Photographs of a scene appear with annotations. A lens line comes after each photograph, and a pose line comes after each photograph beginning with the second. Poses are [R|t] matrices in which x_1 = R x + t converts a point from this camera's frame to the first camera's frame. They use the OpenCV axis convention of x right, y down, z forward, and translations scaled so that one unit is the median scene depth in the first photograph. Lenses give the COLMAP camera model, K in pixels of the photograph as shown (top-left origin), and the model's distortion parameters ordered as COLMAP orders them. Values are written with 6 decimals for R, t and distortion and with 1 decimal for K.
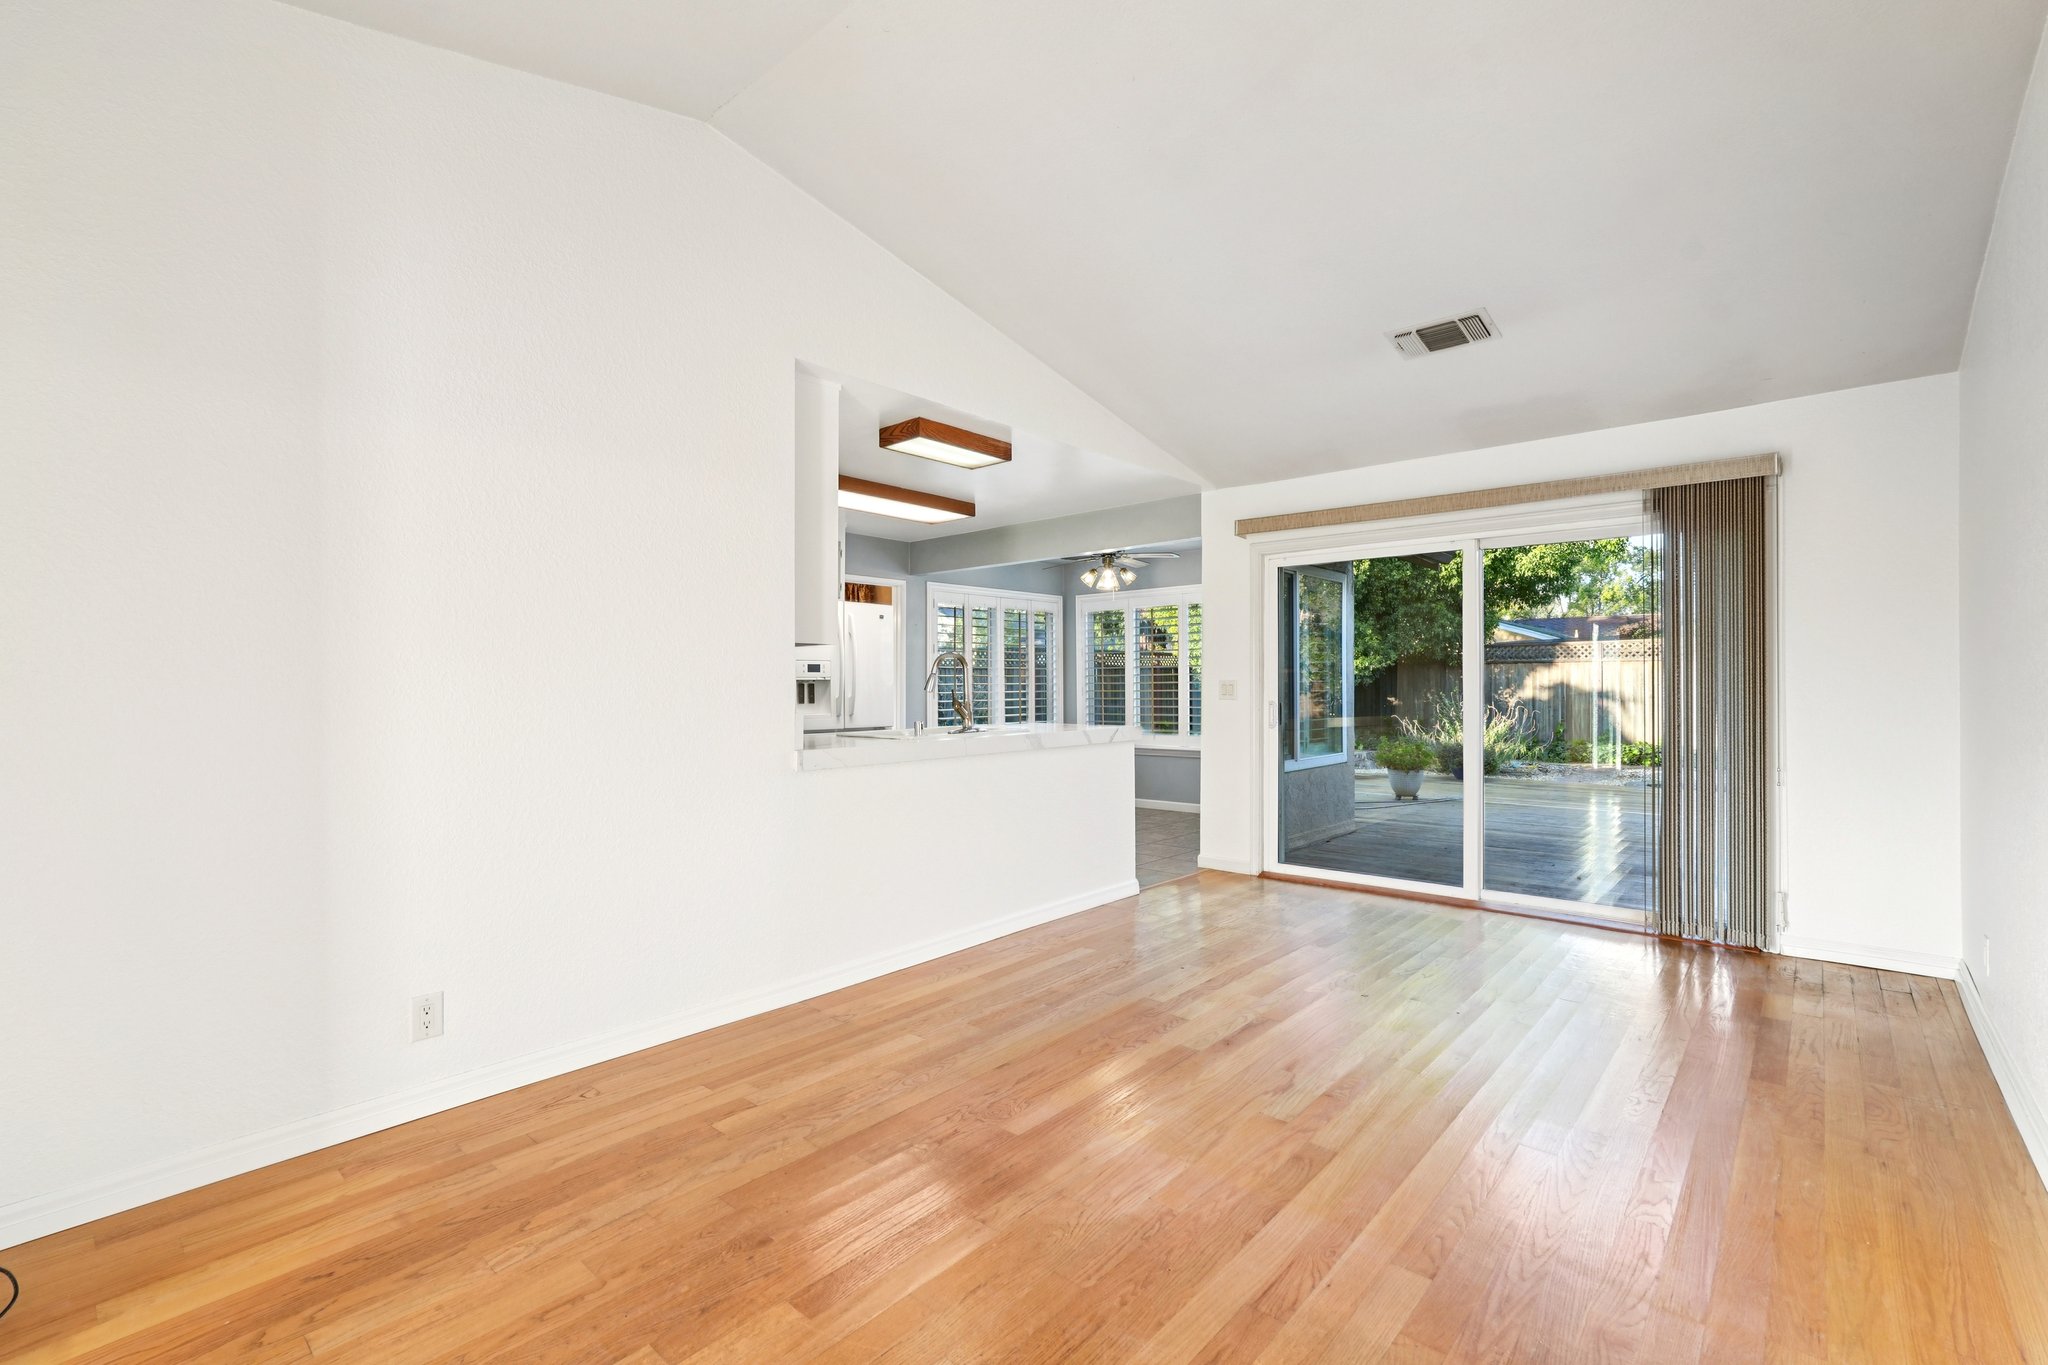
lens RADIAL K [[903.6, 0, 1036.9], [0, 903.6, 686.2], [0, 0, 1]] dist [-0.011349, 0.004919]
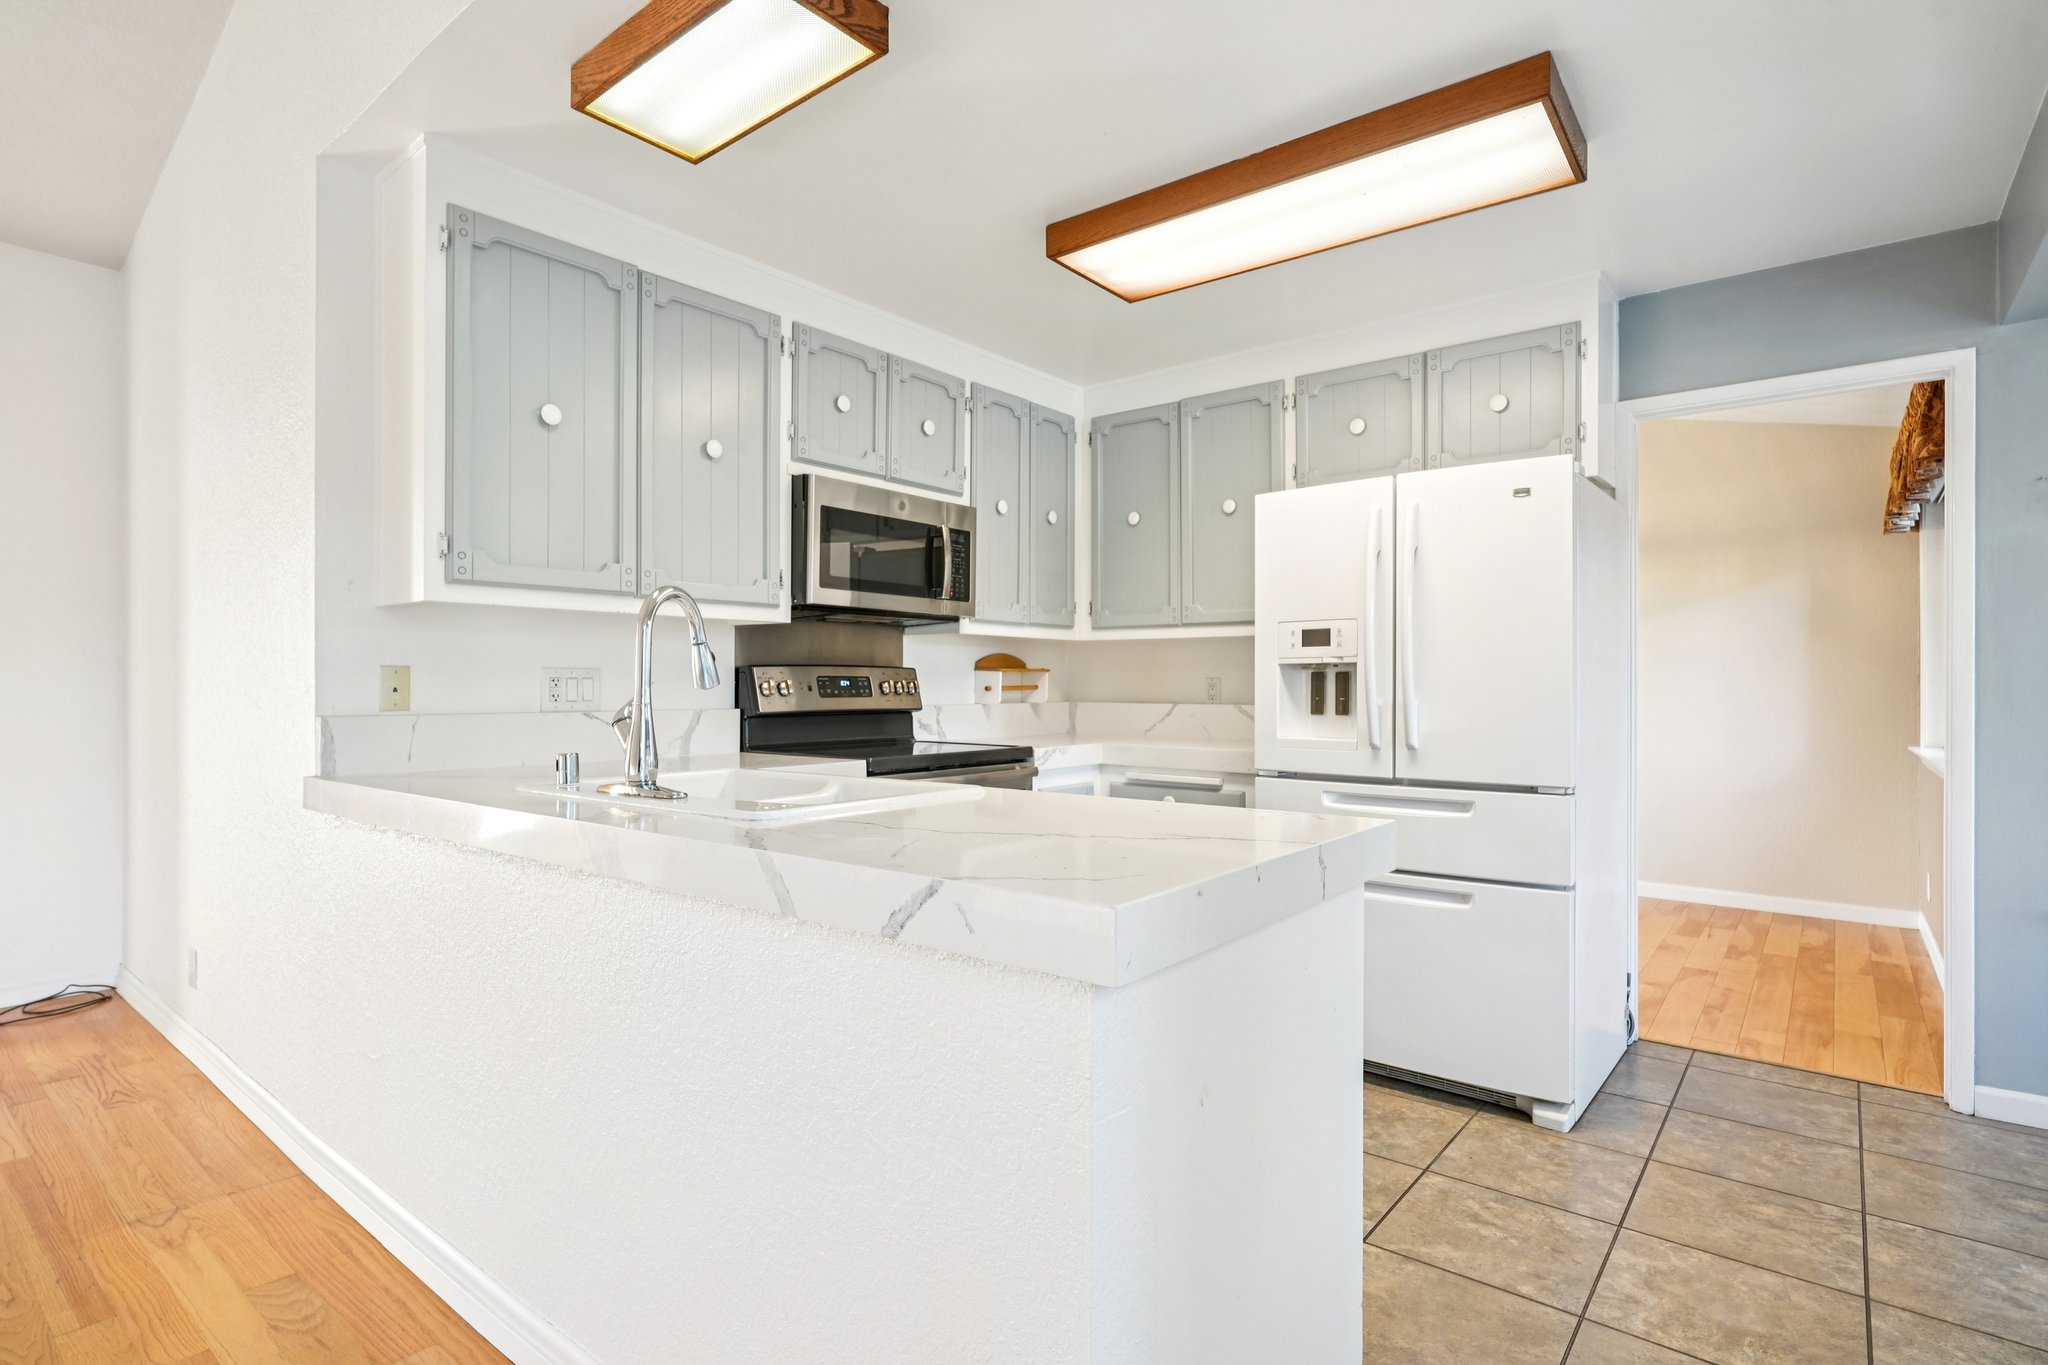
lens RADIAL K [[992.4, 0, 1030.3], [0, 992.4, 682.9], [0, 0, 1]] dist [-0.007428, 0.003243]
pose [[0.023951, -0.002521, -0.999710, 0.447259], [0.001938, 0.999995, -0.002475, 0.006742], [0.999711, -0.001878, 0.023956, 1.501299]]
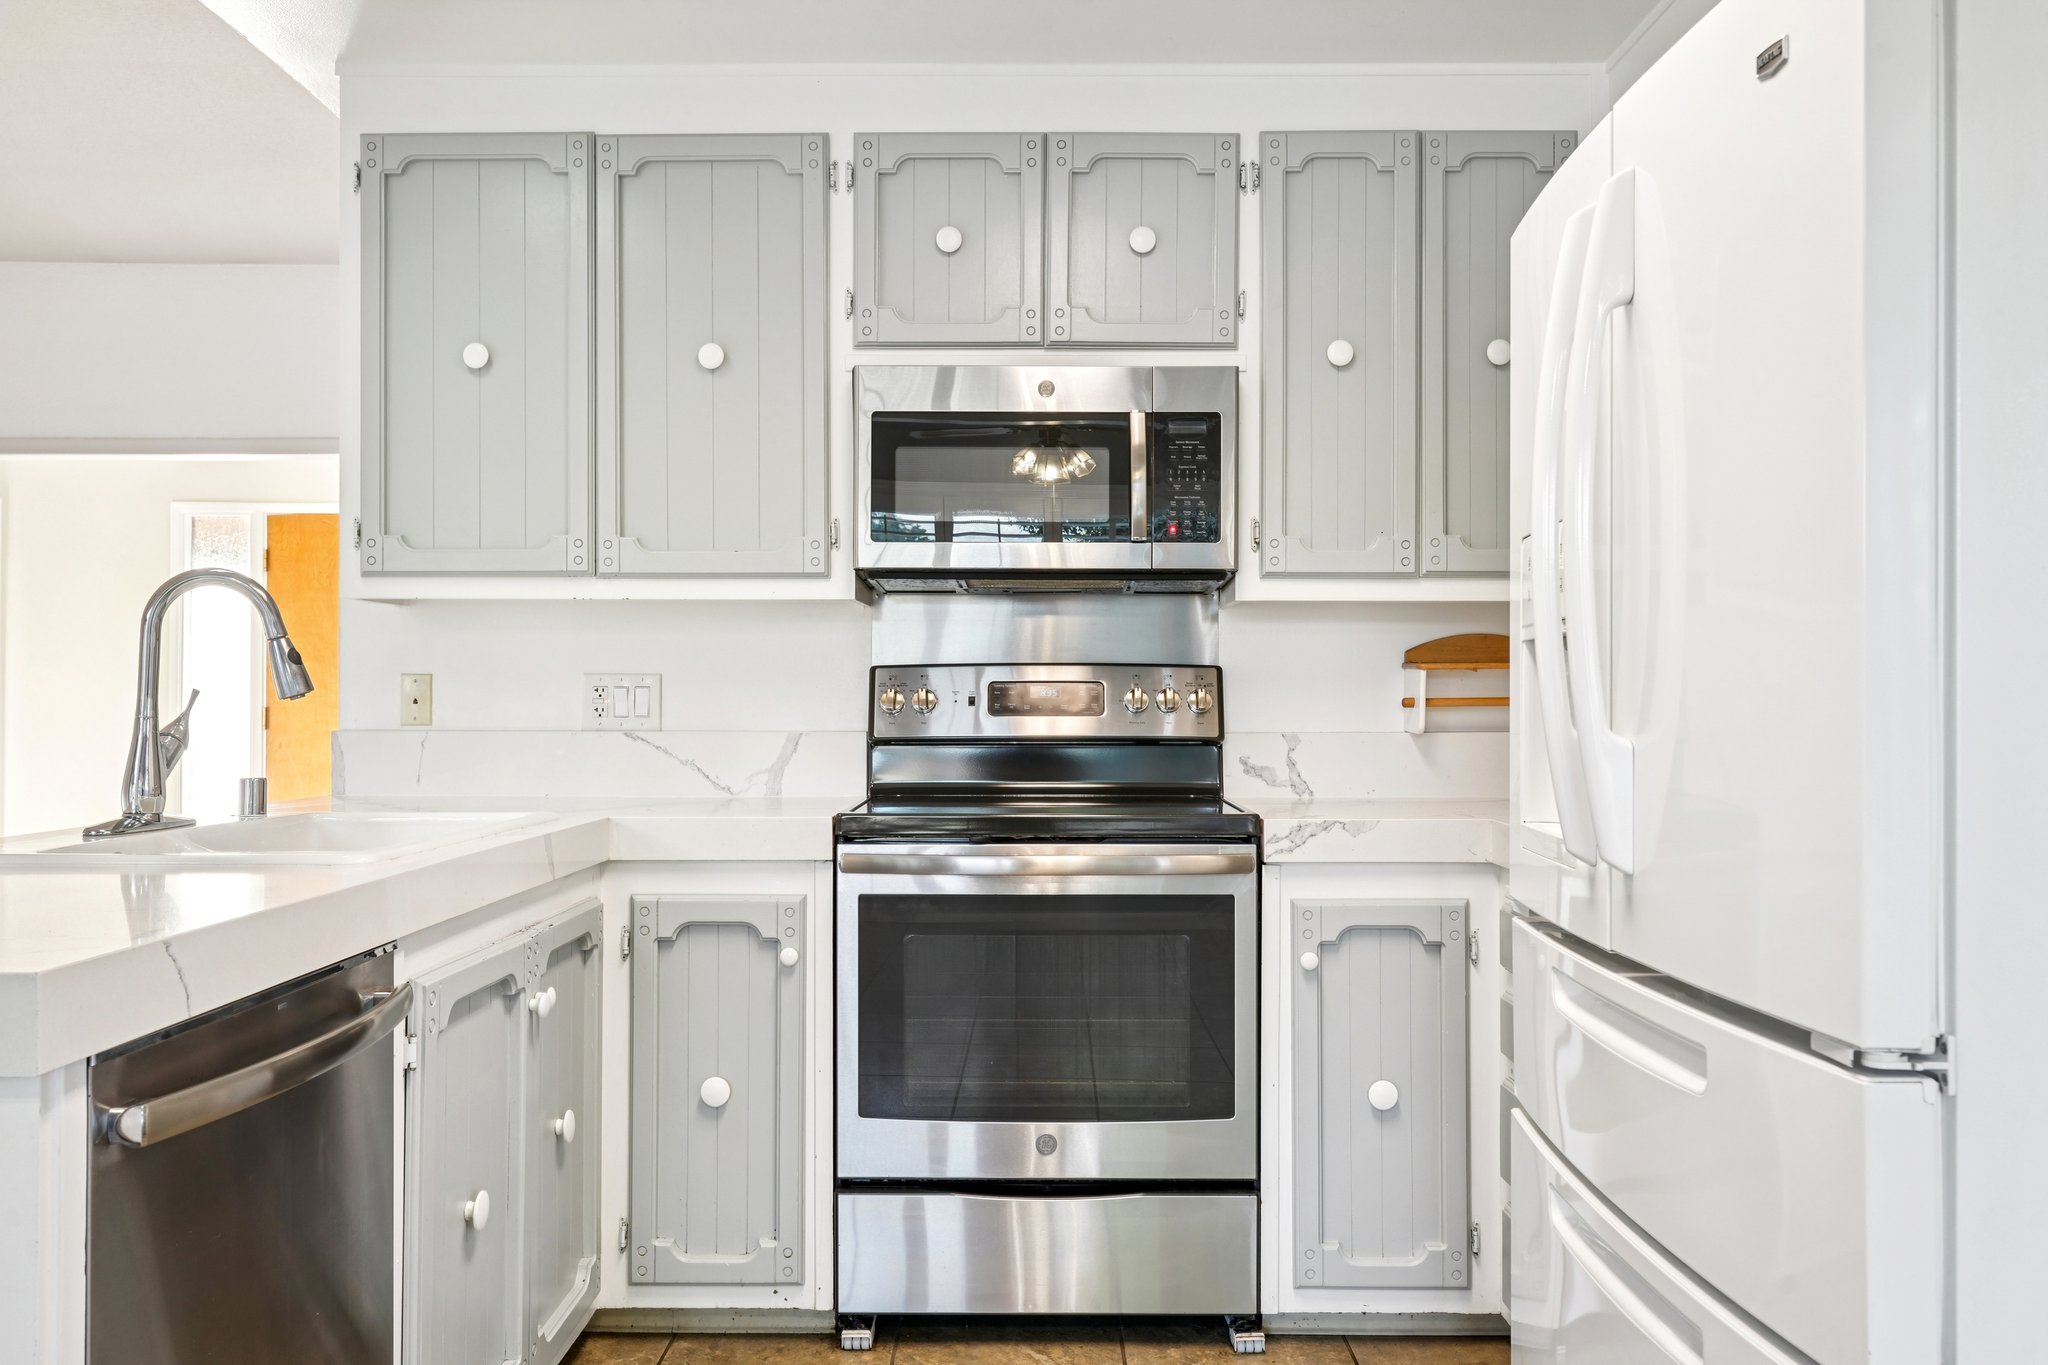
lens RADIAL K [[1566.0, 0, 1021.0], [0, 1566.0, 690.5], [0, 0, 1]] dist [0.008168, -0.001197]
pose [[-0.759550, -0.004631, -0.650432, 0.066987], [0.000677, 0.999968, -0.007910, 0.010402], [0.650449, -0.006448, -0.759523, 2.068069]]
